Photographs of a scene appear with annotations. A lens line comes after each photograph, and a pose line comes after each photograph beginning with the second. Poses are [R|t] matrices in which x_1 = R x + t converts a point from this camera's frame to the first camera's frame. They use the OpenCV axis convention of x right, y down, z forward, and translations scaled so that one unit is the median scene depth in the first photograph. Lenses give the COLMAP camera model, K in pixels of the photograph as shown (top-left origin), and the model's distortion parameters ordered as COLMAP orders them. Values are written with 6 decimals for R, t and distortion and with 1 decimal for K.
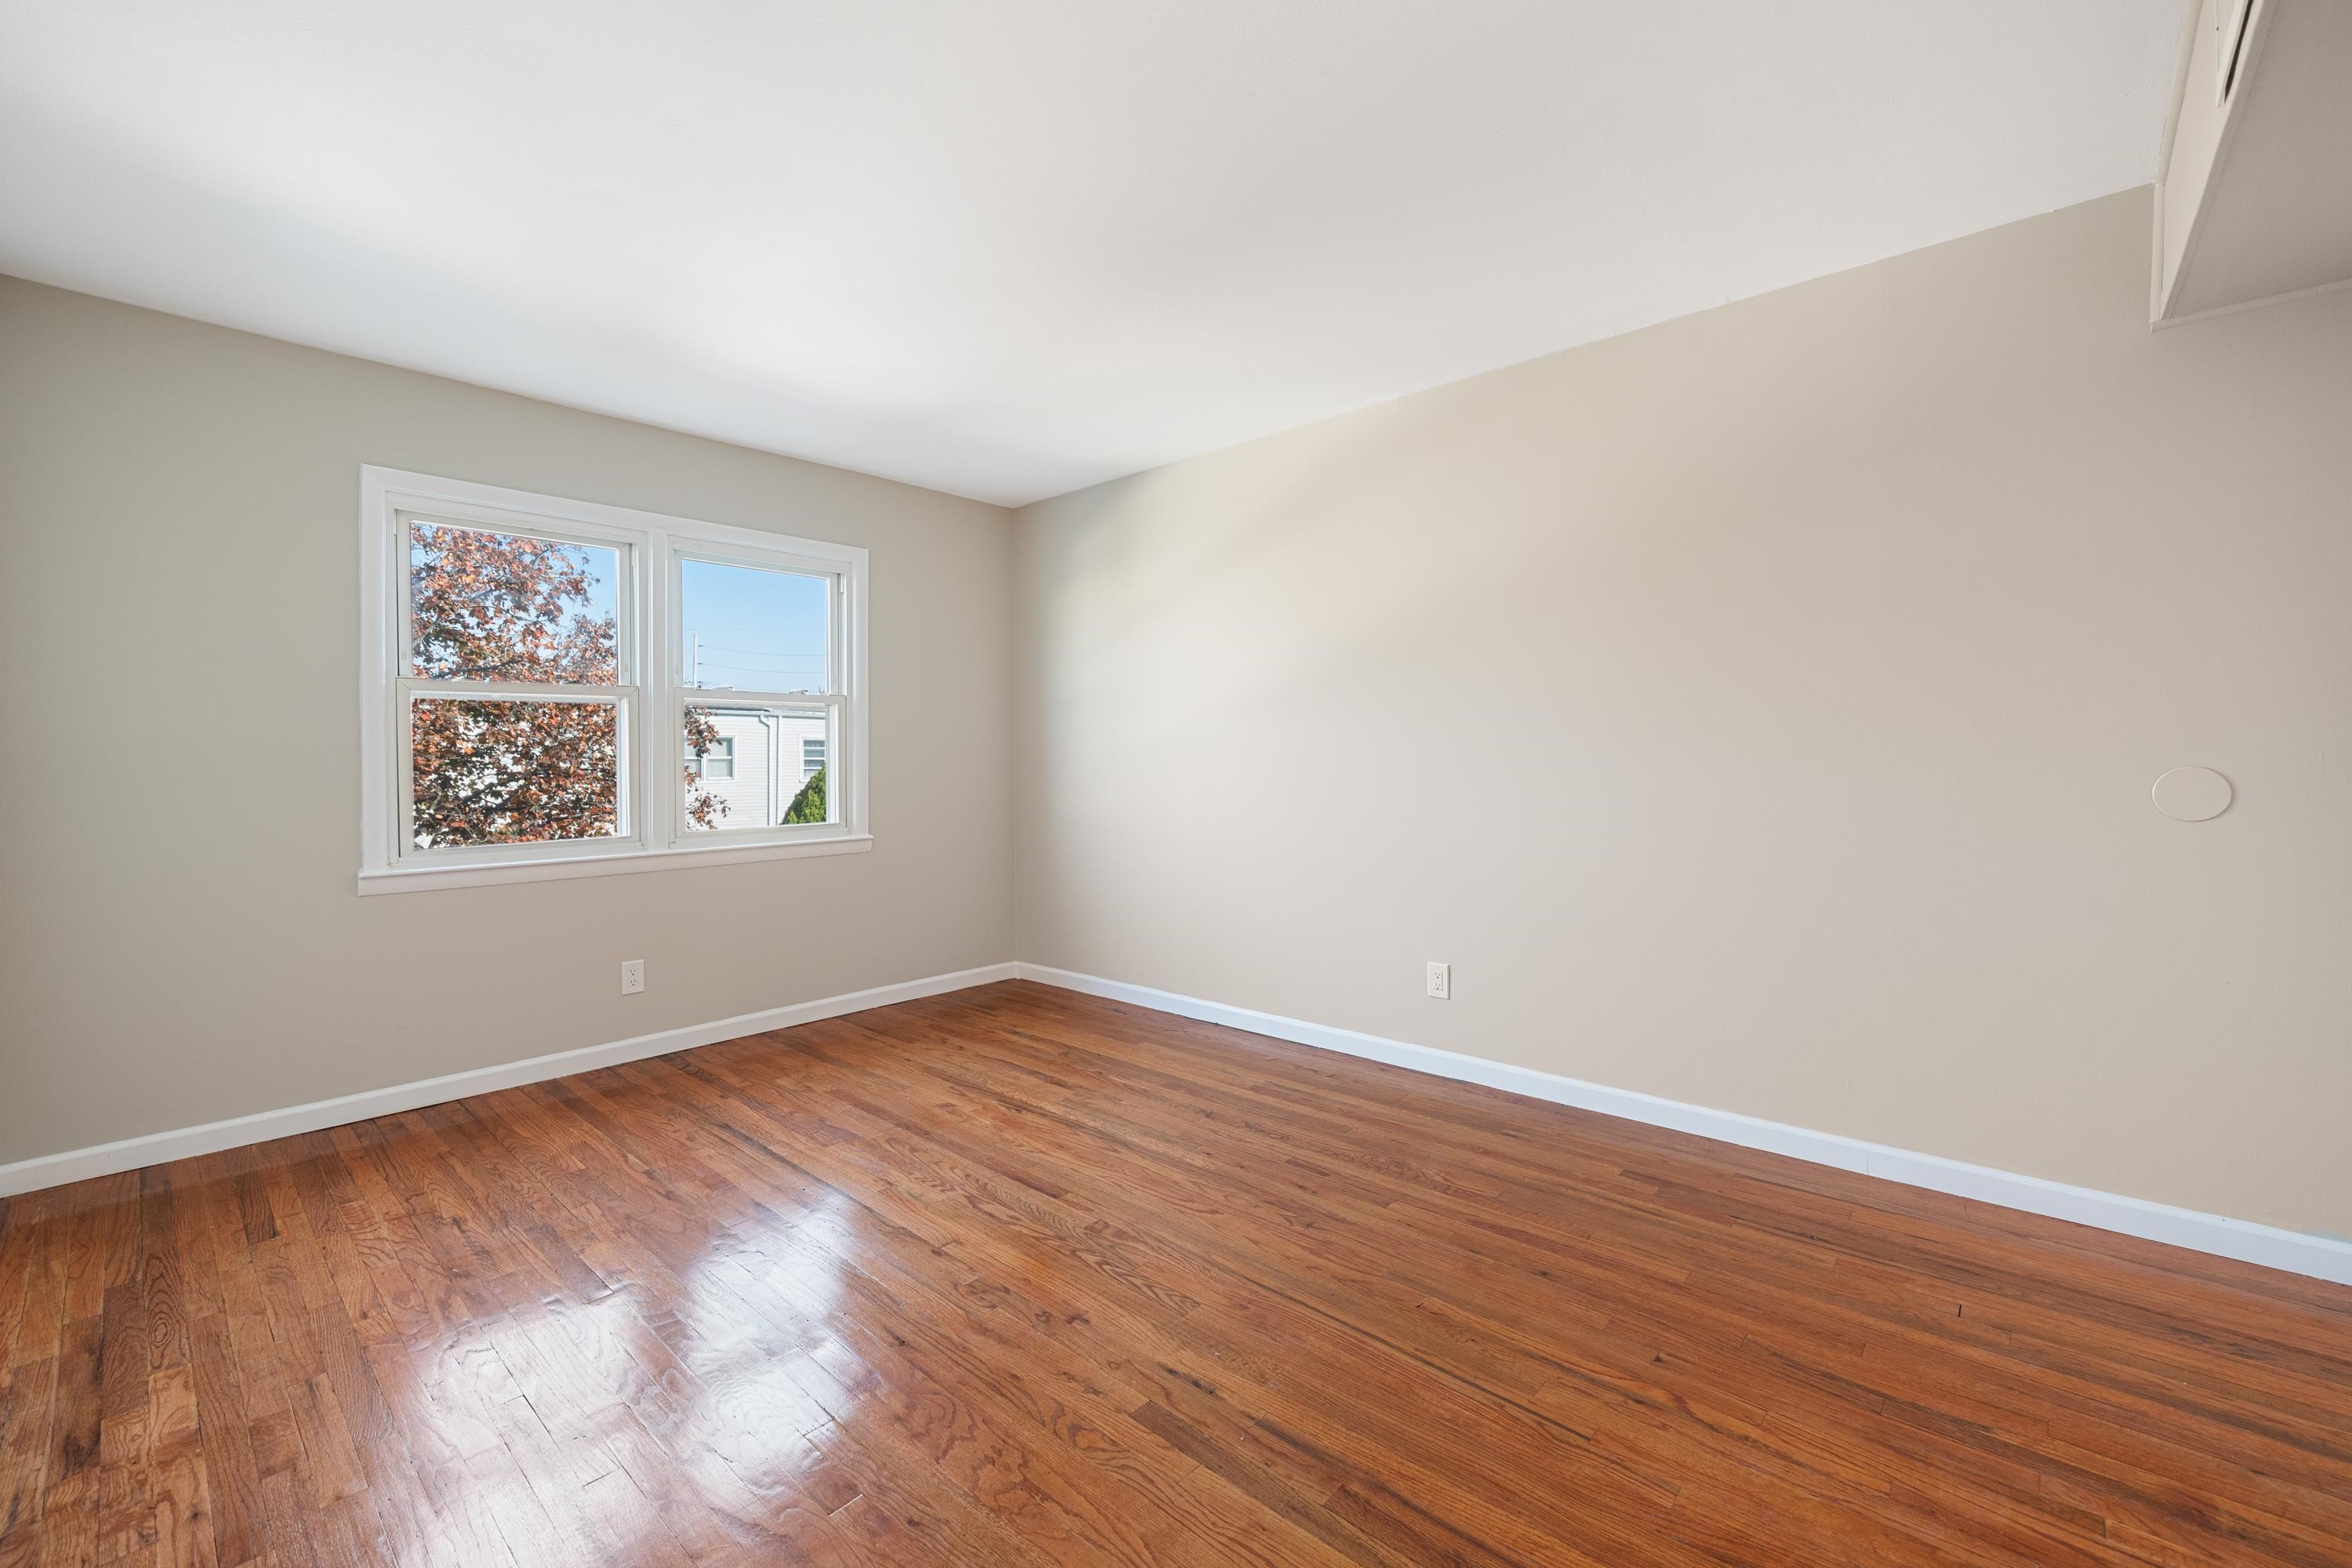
lens RADIAL K [[969.5, 0, 1168.4], [0, 969.5, 773.1], [0, 0, 1]] dist [-0.001279, -0.000186]
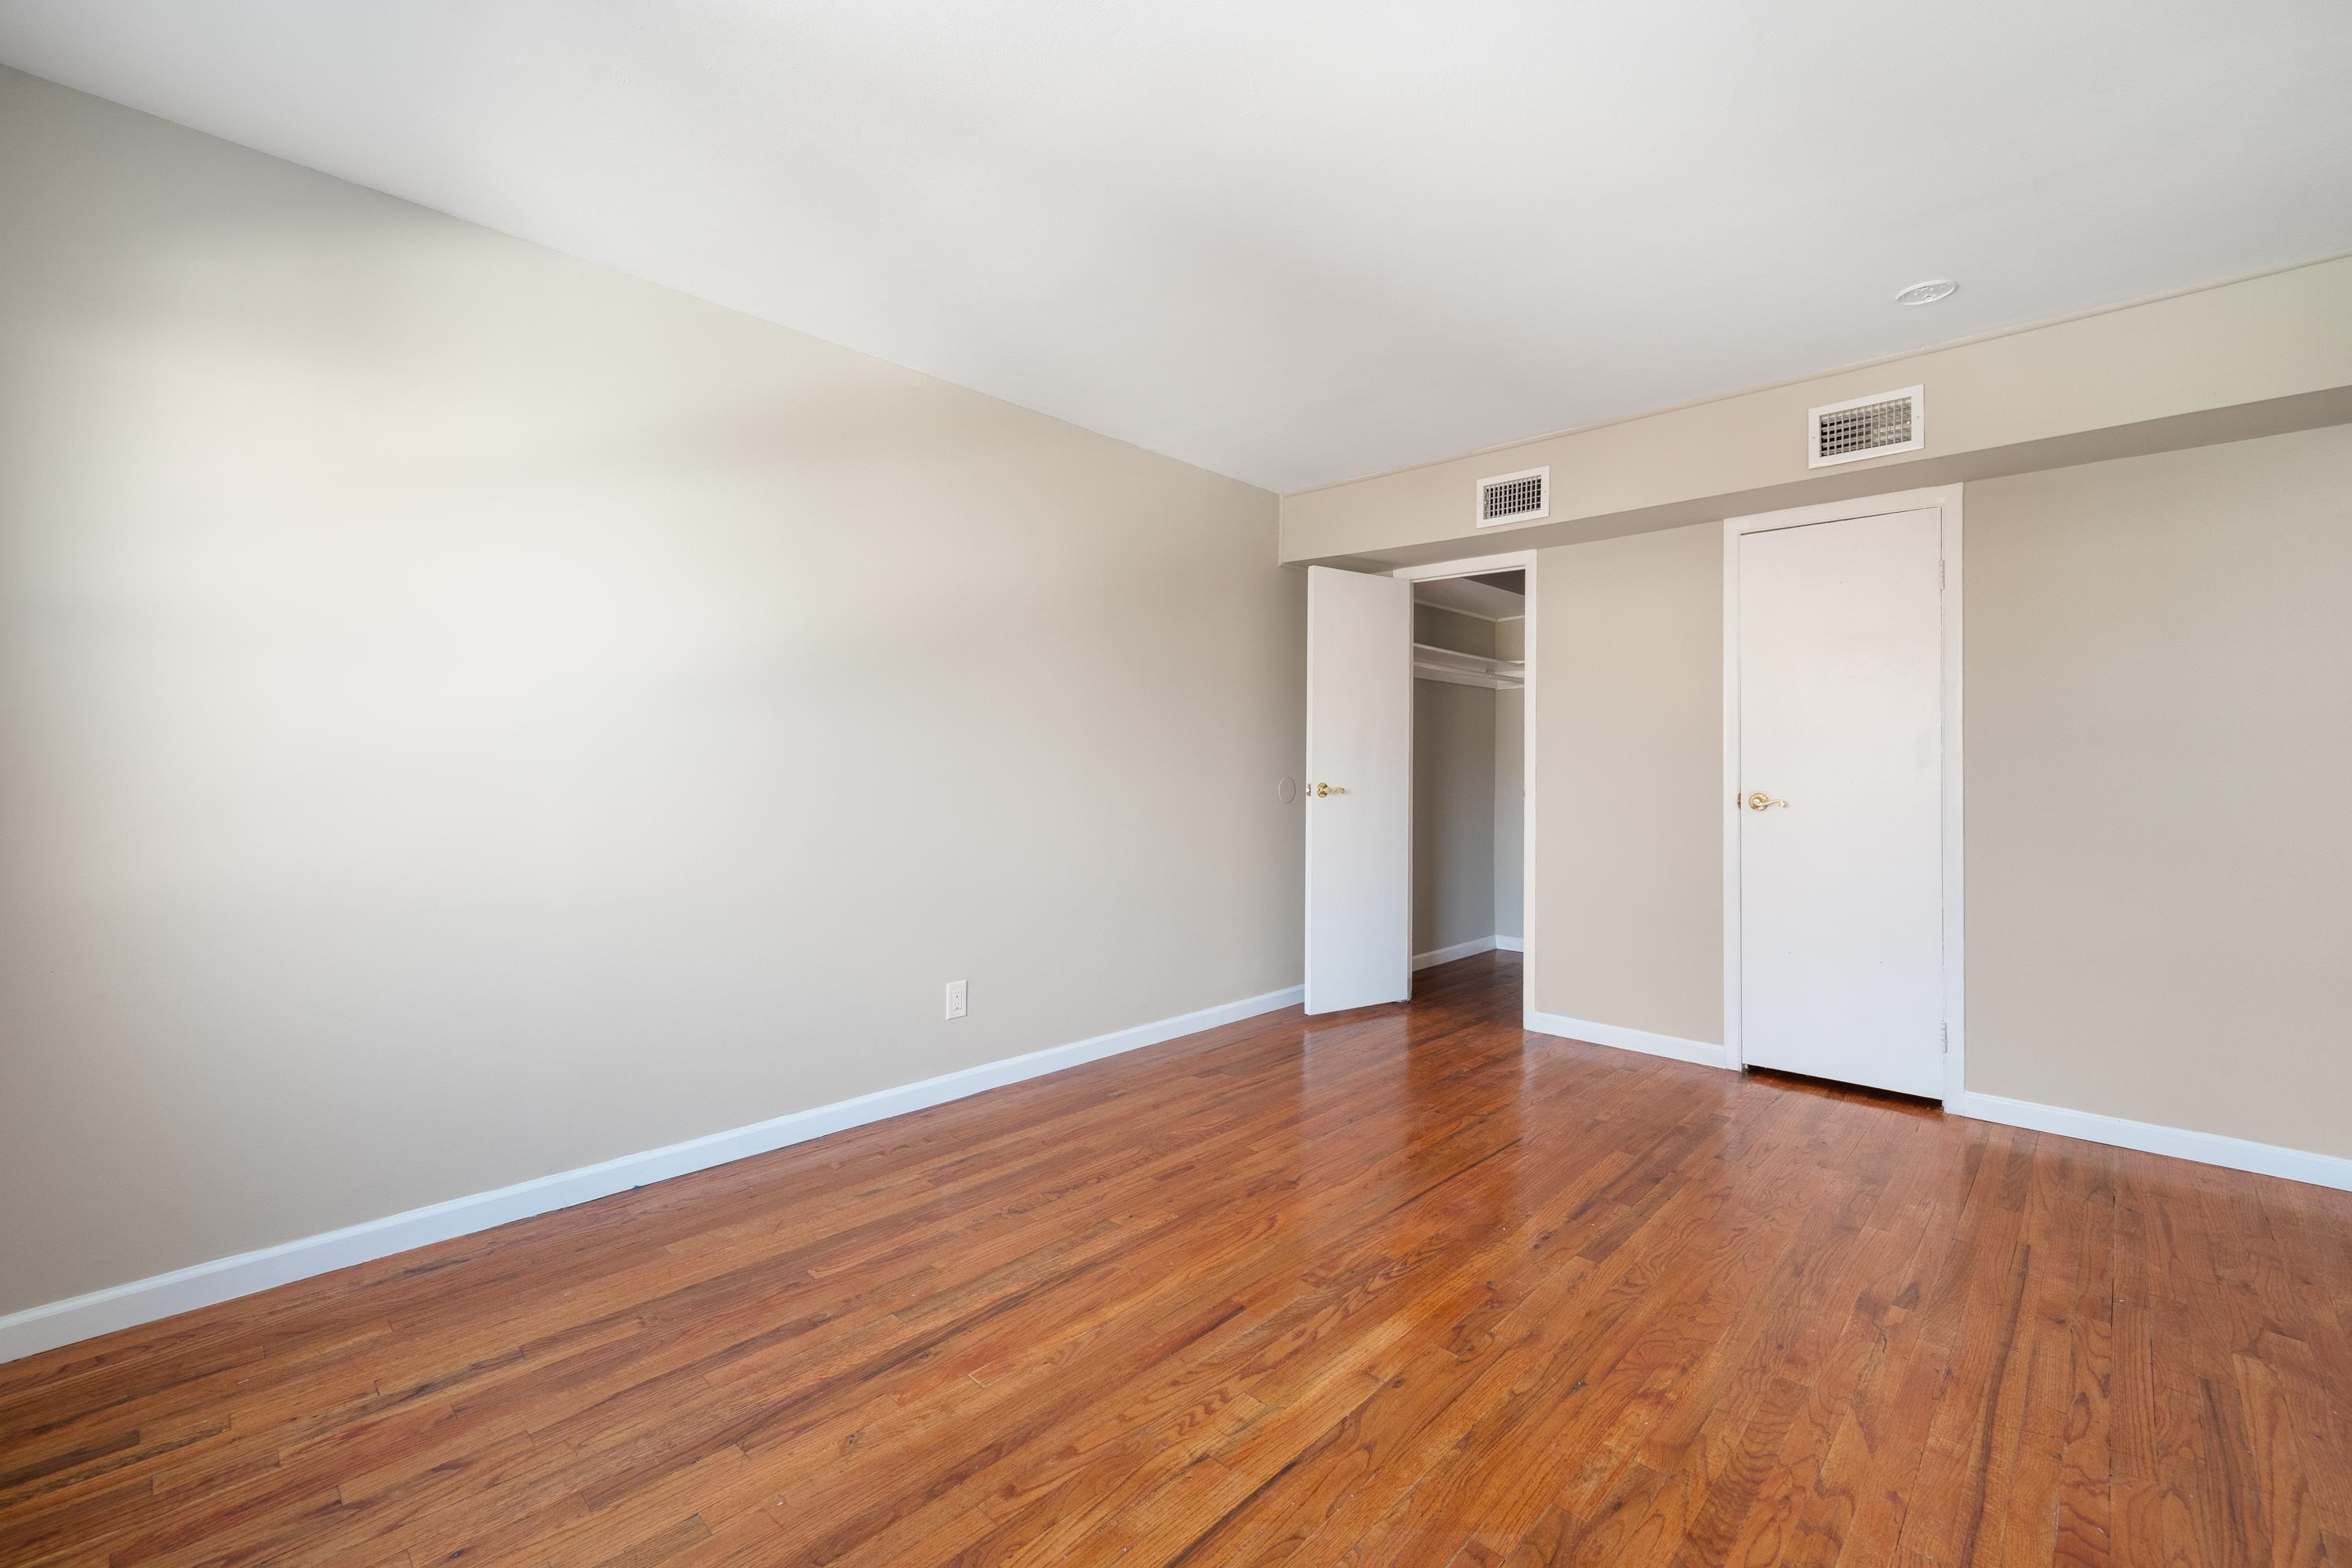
lens RADIAL K [[969.5, 0, 1185.3], [0, 969.5, 778.2], [0, 0, 1]] dist [-0.001279, -0.000186]
pose [[0.025351, -0.002483, 0.999676, -0.821925], [0.007136, 0.999972, 0.002303, -0.008421], [-0.999653, 0.007075, 0.025368, 0.905909]]
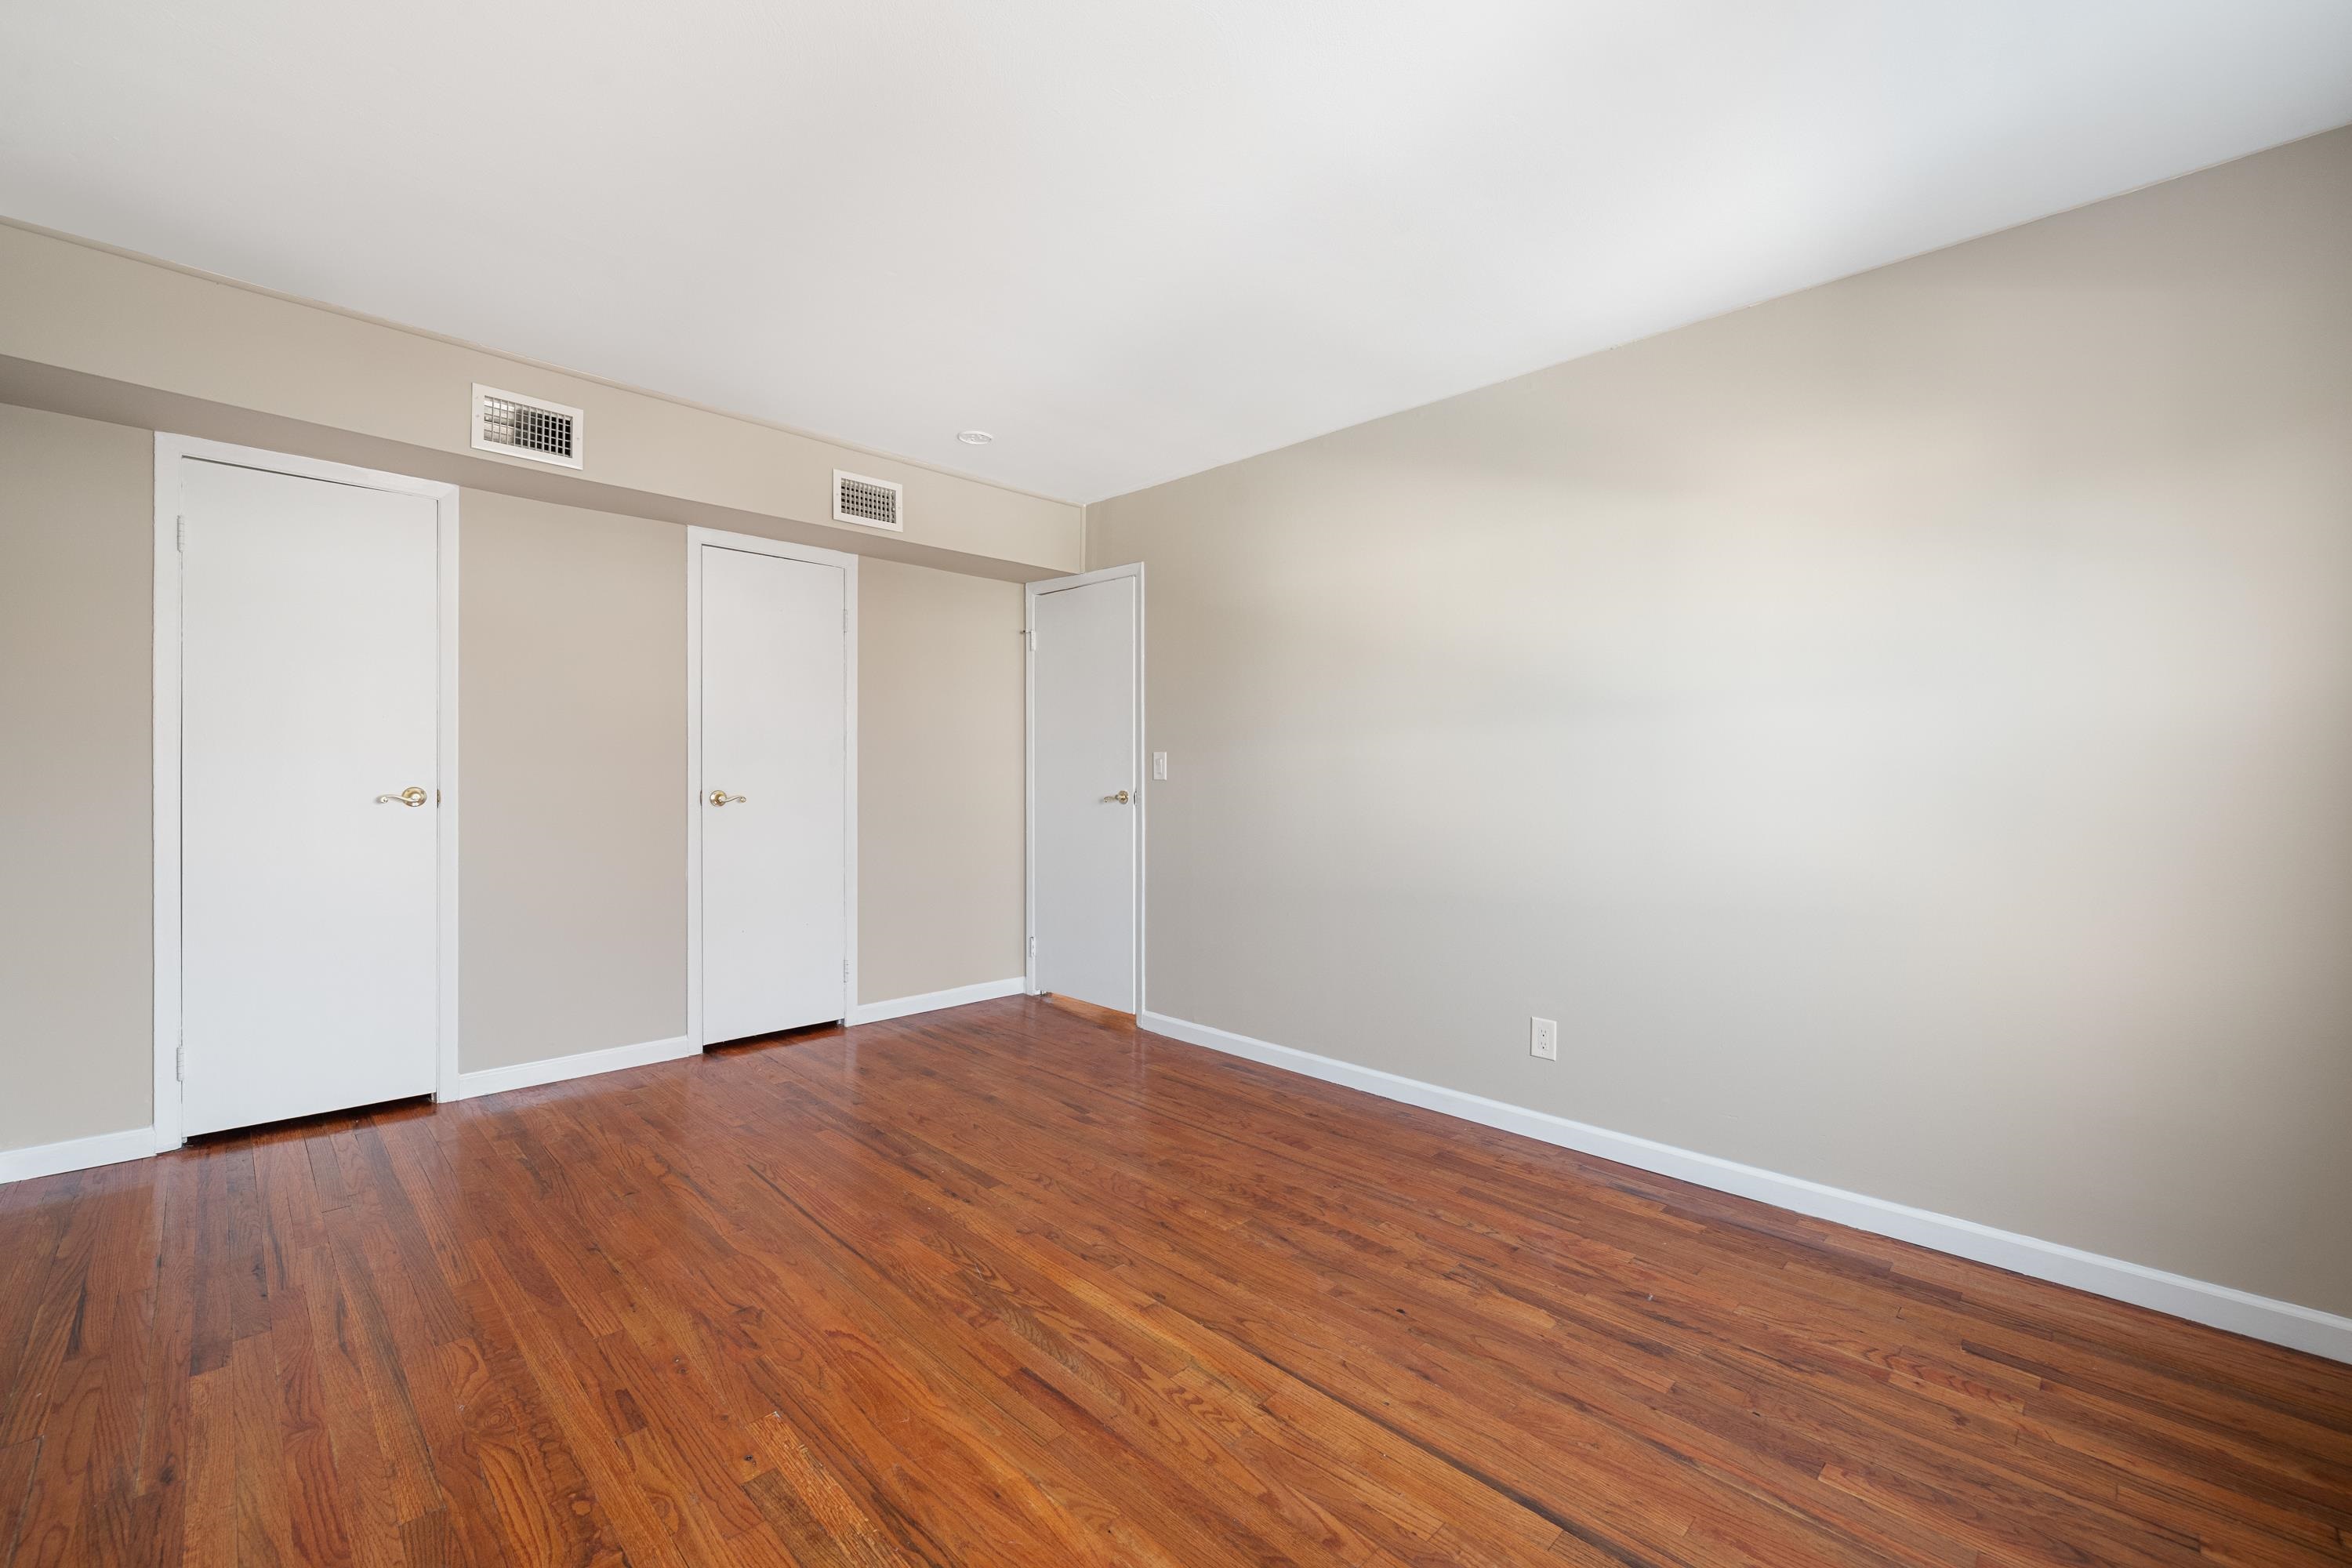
lens RADIAL K [[969.5, 0, 1159.2], [0, 969.5, 776.2], [0, 0, 1]] dist [-0.001279, -0.000186]
pose [[-0.998134, -0.000116, 0.061068, -0.232495], [0.000974, 0.999841, 0.017824, -0.022421], [-0.061060, 0.017850, -0.997974, 1.519760]]
